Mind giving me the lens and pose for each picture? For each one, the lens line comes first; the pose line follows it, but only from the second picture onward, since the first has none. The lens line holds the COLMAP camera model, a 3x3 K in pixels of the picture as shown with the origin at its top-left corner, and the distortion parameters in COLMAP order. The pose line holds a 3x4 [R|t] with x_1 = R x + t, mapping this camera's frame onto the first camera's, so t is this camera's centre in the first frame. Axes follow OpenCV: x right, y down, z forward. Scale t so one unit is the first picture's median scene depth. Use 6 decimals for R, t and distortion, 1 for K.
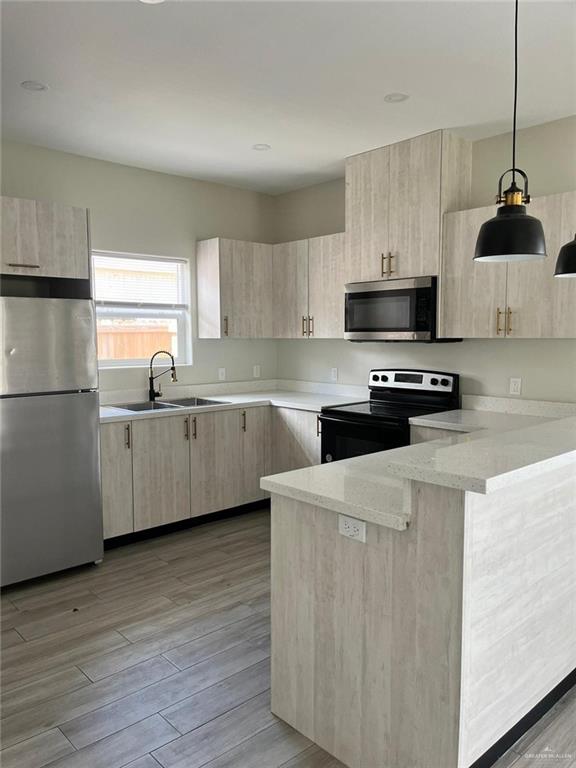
lens RADIAL K [[579.3, 0, 285.1], [0, 579.3, 381.3], [0, 0, 1]] dist [0.071032, -0.099155]
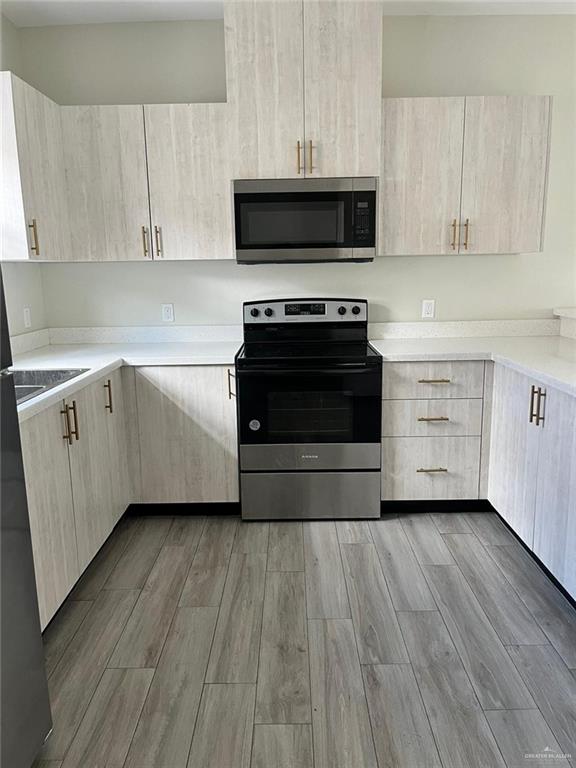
lens RADIAL K [[579.3, 0, 285.1], [0, 579.3, 381.3], [0, 0, 1]] dist [0.071032, -0.099155]
pose [[0.682508, -0.148873, 0.715555, -0.416699], [0.075376, 0.988152, 0.133693, -0.016928], [-0.726981, -0.037311, 0.685643, 0.480891]]
